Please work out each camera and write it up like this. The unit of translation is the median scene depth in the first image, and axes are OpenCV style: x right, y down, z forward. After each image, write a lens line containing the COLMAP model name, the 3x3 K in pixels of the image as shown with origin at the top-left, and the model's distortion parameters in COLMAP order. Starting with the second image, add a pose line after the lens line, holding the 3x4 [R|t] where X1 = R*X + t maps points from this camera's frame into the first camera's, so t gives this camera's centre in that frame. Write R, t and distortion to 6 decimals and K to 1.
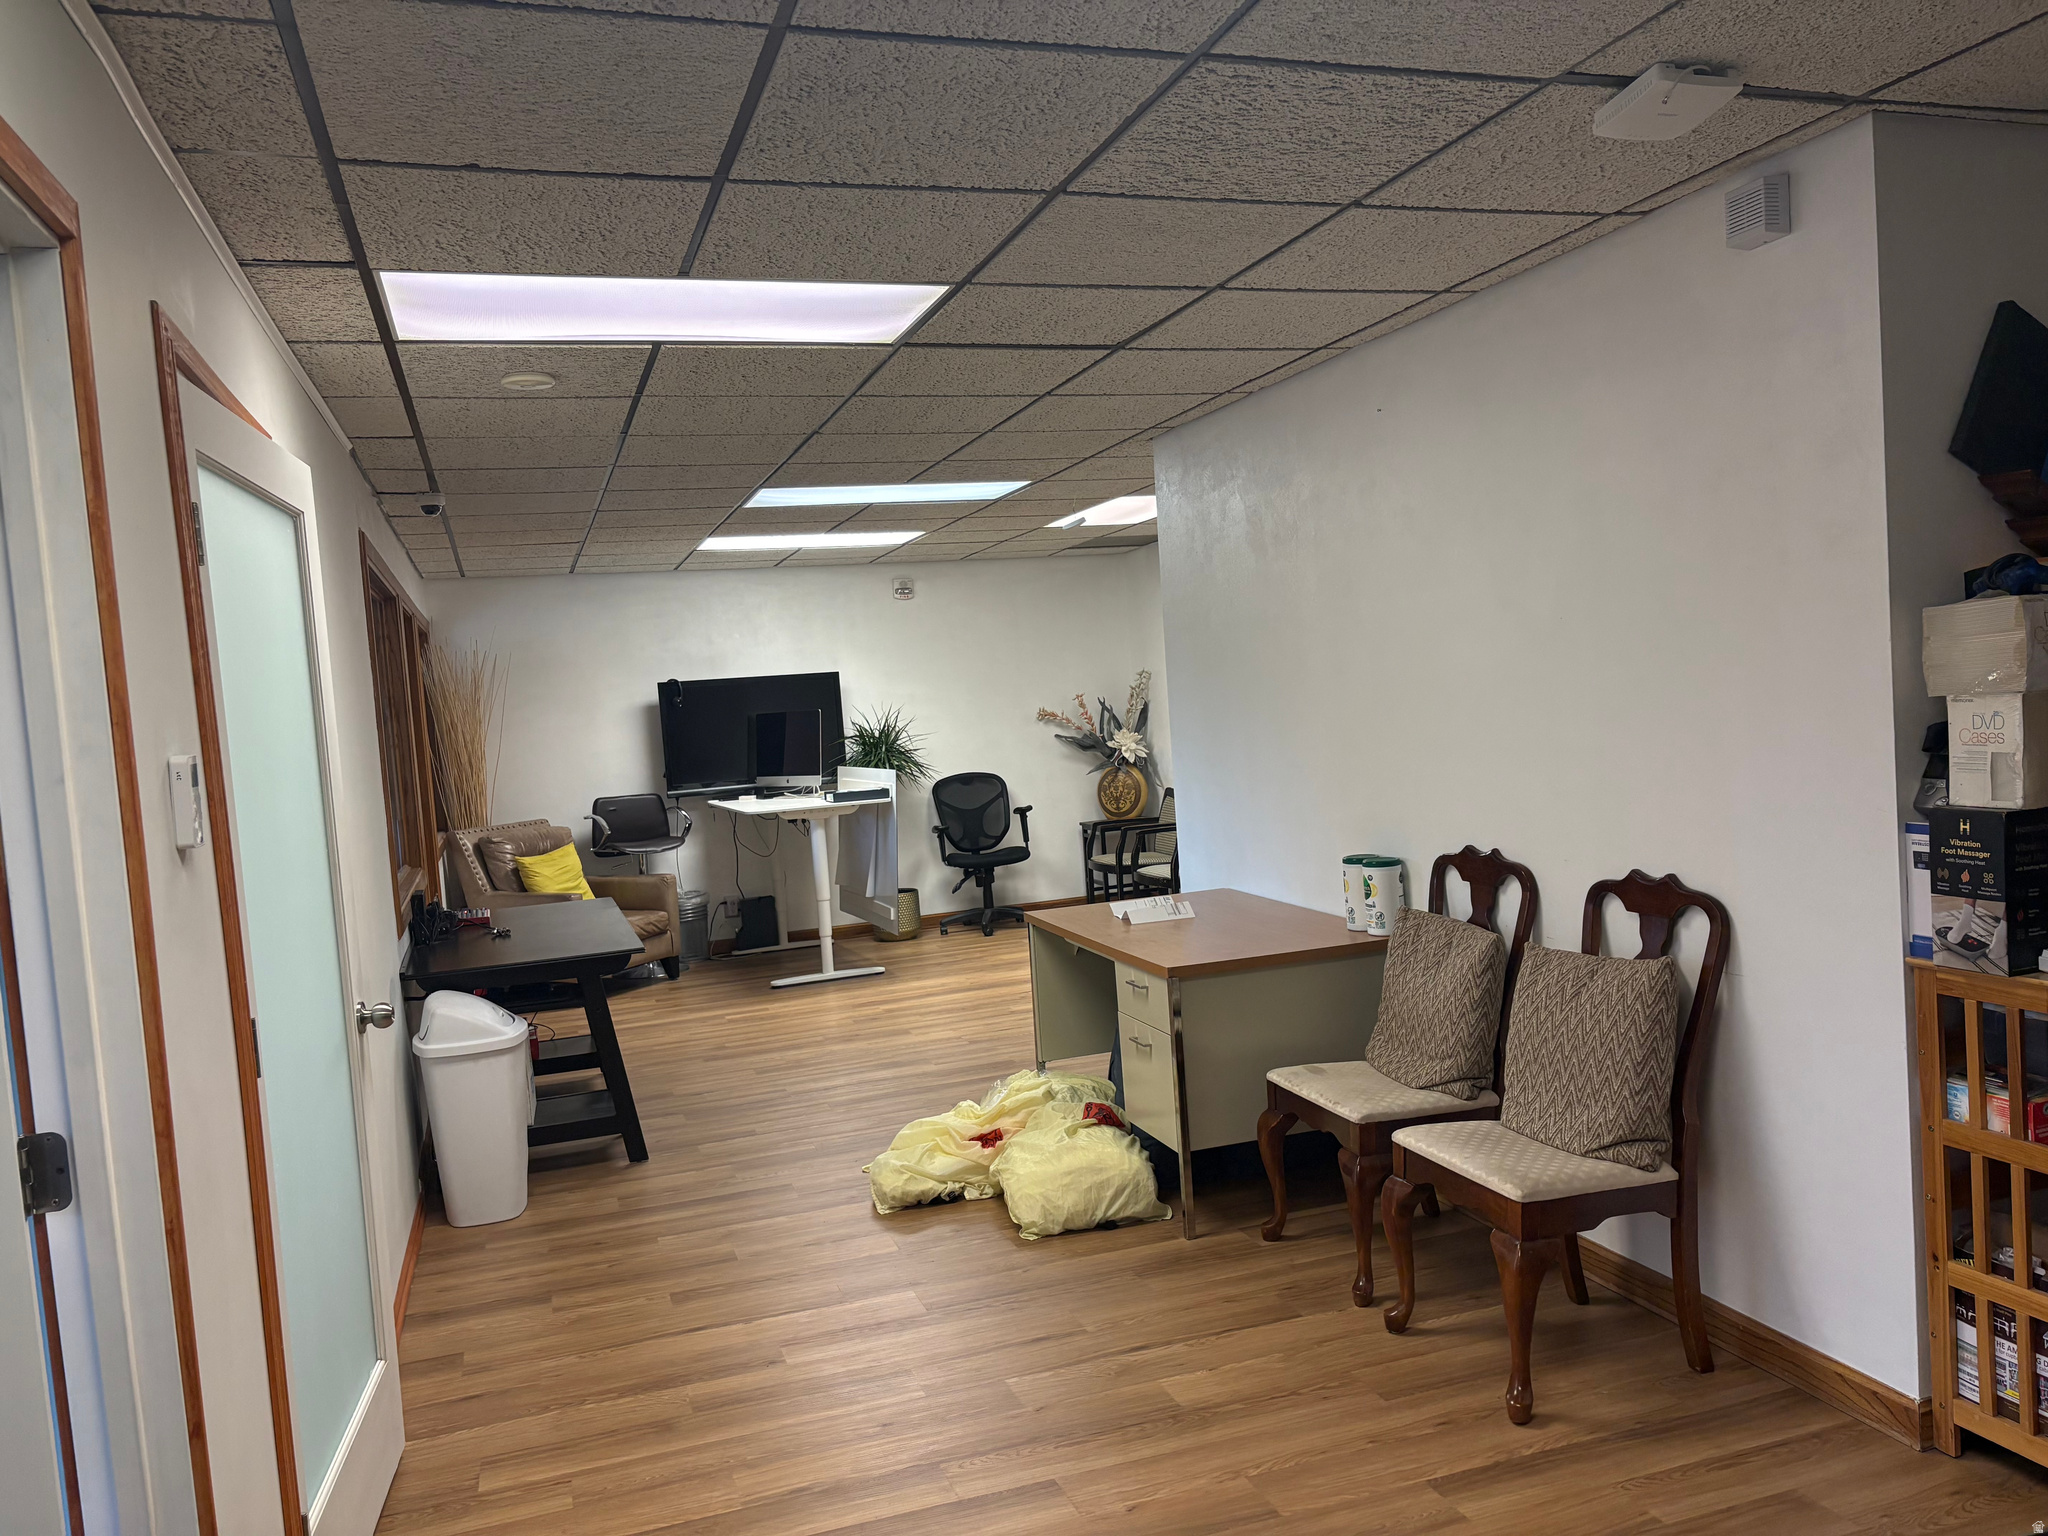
lens RADIAL K [[1541.2, 0, 1025.3], [0, 1541.2, 772.9], [0, 0, 1]] dist [-0.001738, -0.005058]
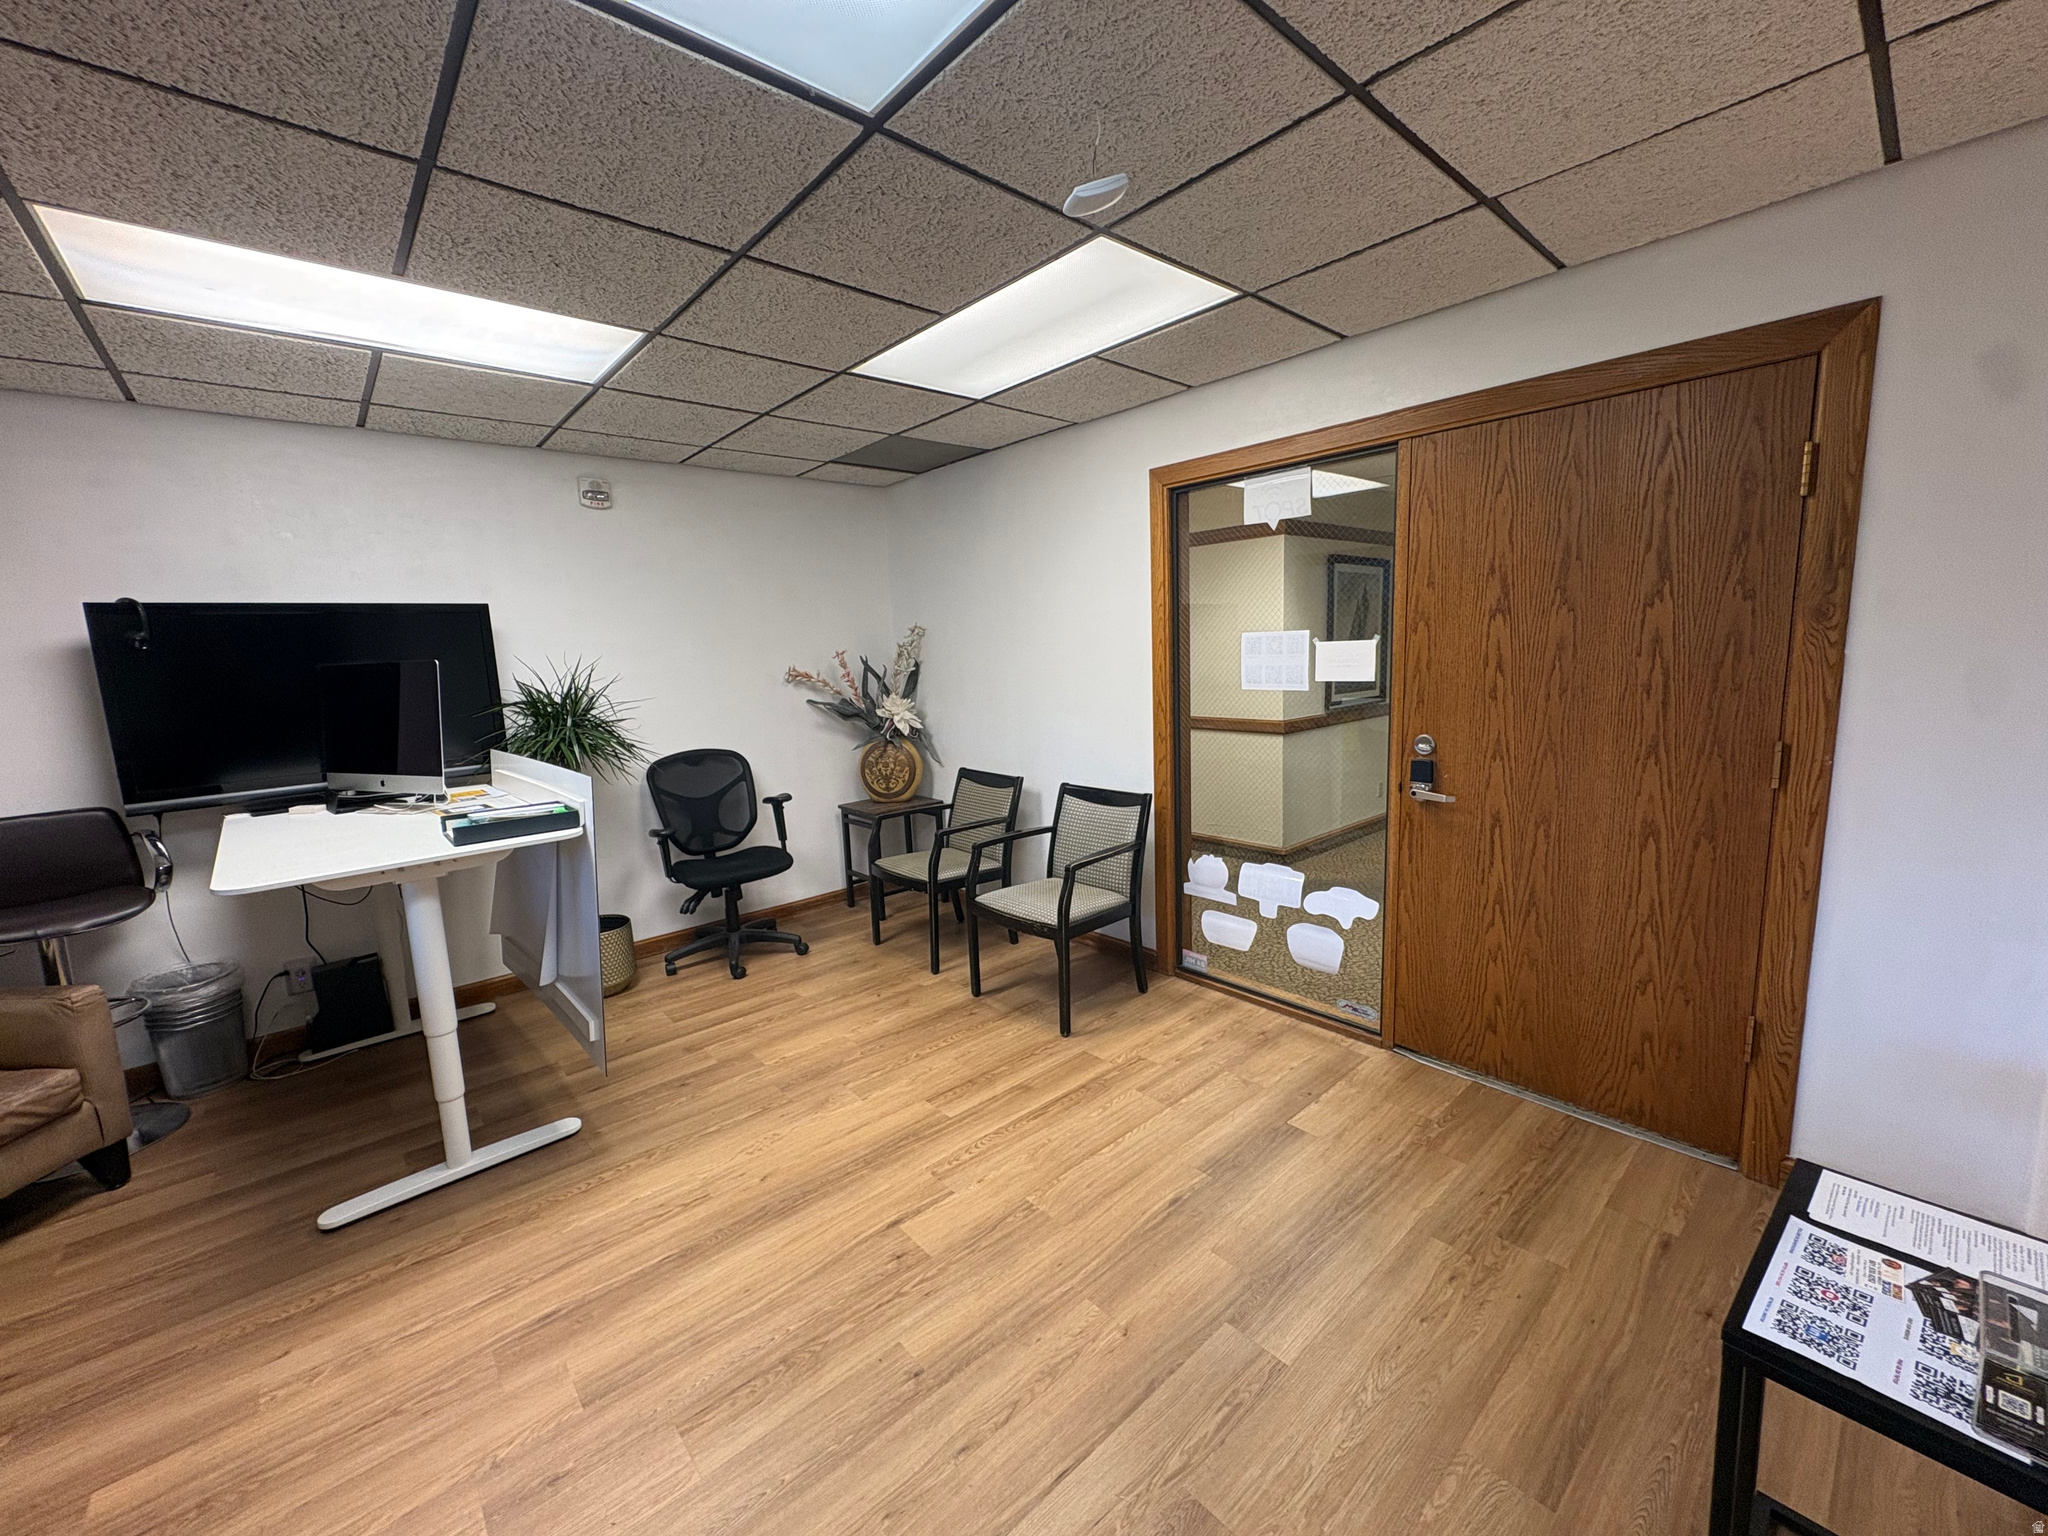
lens RADIAL K [[820.3, 0, 1024.7], [0, 820.3, 757.3], [0, 0, 1]] dist [-0.003304, -0.000596]
pose [[0.917200, -0.021552, 0.397845, -0.050564], [-0.001927, 0.998284, 0.058522, -0.021085], [-0.398423, -0.054443, 0.915584, 0.572905]]
